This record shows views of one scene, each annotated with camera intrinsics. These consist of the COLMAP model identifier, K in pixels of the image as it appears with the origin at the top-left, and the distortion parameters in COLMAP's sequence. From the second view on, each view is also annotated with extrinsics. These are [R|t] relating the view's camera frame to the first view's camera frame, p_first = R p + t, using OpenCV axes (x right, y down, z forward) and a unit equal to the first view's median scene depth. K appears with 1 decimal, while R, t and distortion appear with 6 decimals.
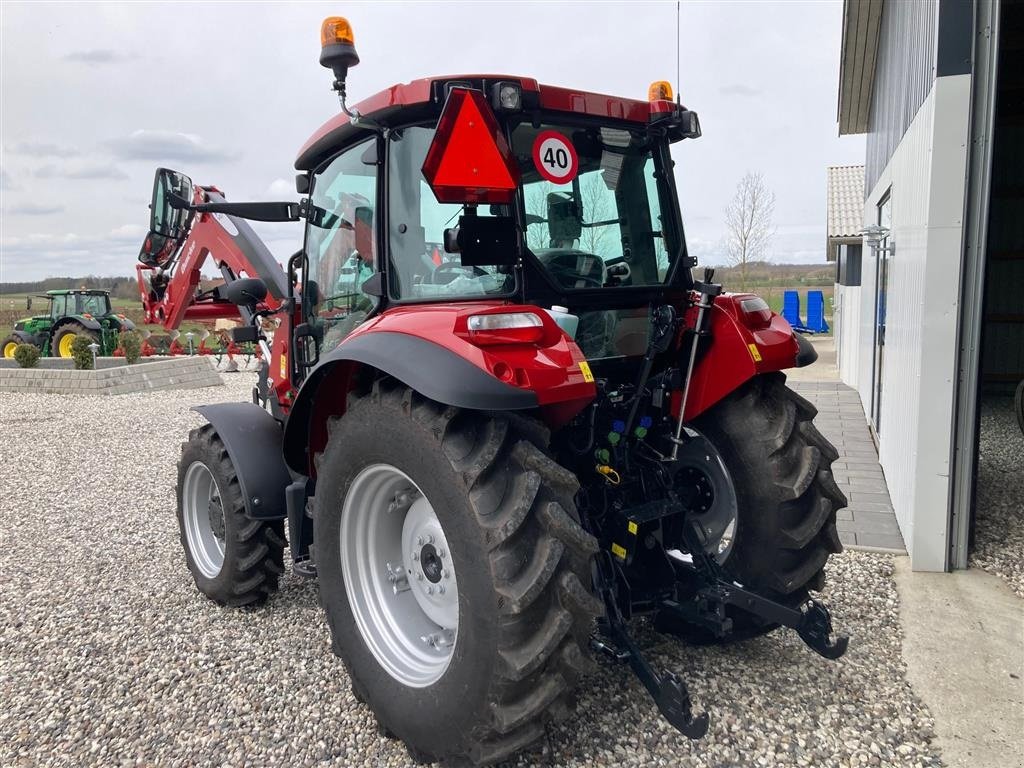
lens RADIAL K [[803.1, 0, 463.2], [0, 803.1, 383.7], [0, 0, 1]] dist [0.008471, 0.003757]
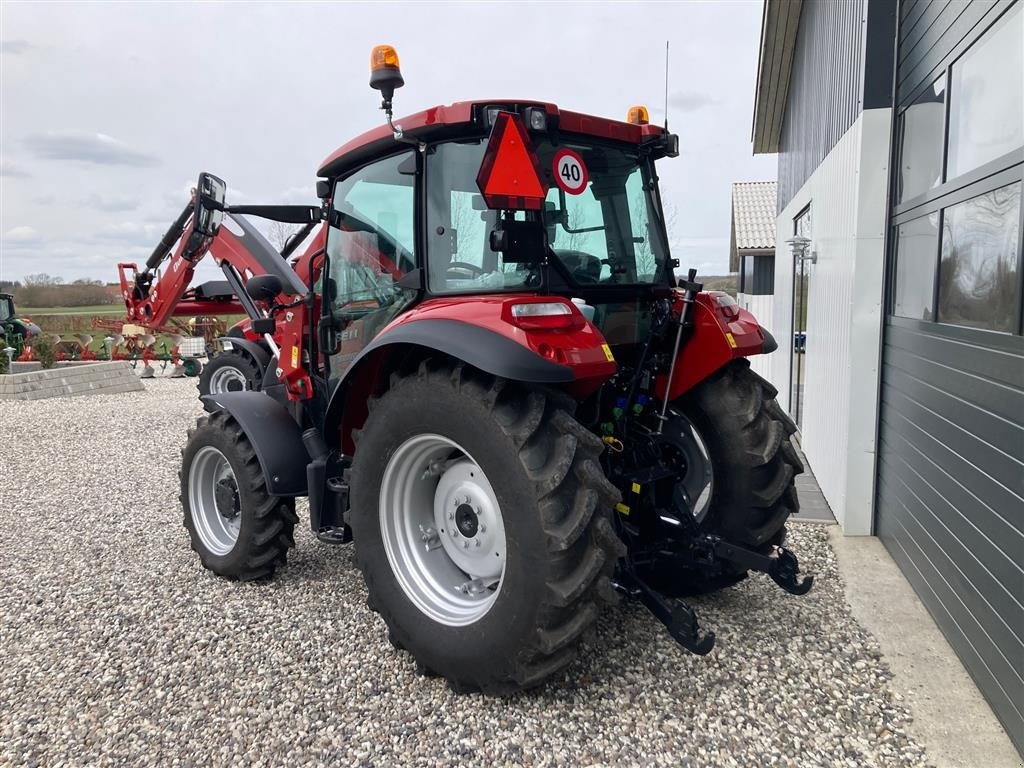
lens RADIAL K [[799.3, 0, 449.8], [0, 799.3, 384.1], [0, 0, 1]] dist [0.034233, -0.068576]
pose [[0.995770, -0.001615, 0.091863, -0.152190], [0.002409, 0.999961, -0.008525, 0.033399], [-0.091846, 0.008710, 0.995735, -0.128712]]
